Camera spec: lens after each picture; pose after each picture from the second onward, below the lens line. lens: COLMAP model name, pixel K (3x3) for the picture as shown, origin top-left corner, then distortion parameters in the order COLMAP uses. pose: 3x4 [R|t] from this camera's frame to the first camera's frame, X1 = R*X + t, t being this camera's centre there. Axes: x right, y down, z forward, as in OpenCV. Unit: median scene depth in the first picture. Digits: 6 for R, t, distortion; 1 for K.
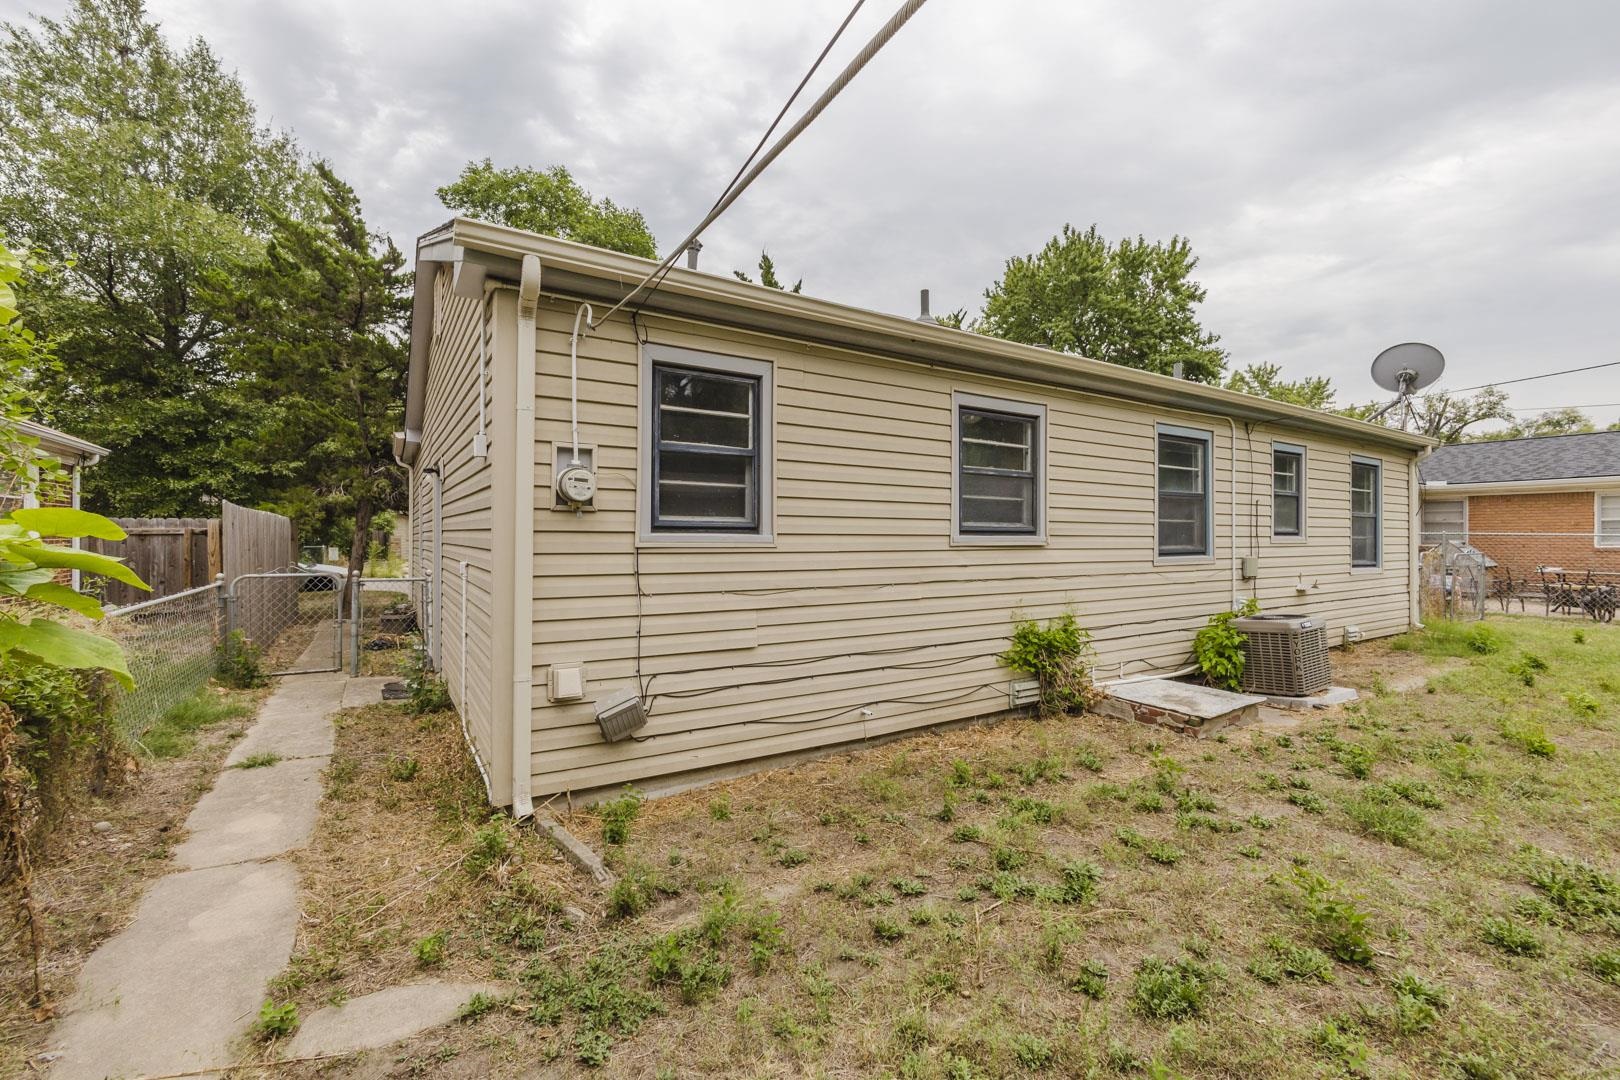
lens RADIAL K [[685.7, 0, 812.3], [0, 685.7, 539.9], [0, 0, 1]] dist [-0.008959, 0.000728]
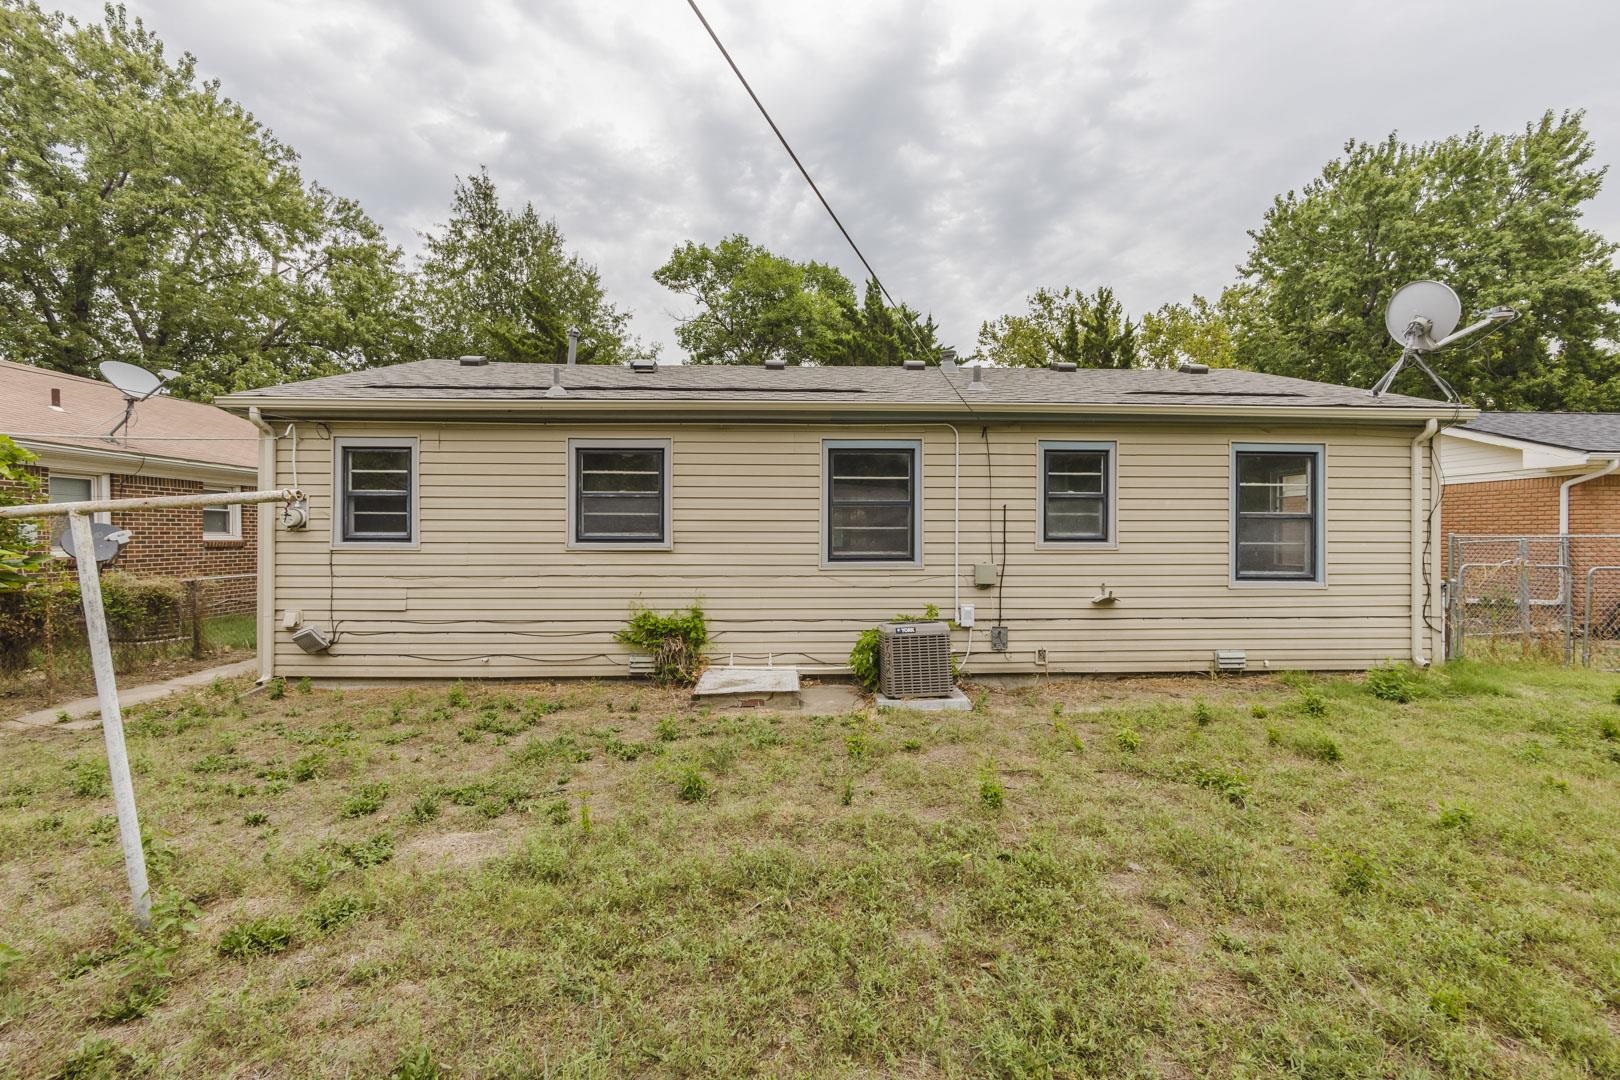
lens RADIAL K [[685.7, 0, 822.4], [0, 685.7, 534.8], [0, 0, 1]] dist [-0.008959, 0.000728]
pose [[0.864472, 0.000460, -0.502681, 1.233946], [-0.001193, 0.999999, -0.001136, -0.020086], [0.502679, 0.001582, 0.864471, 0.056365]]
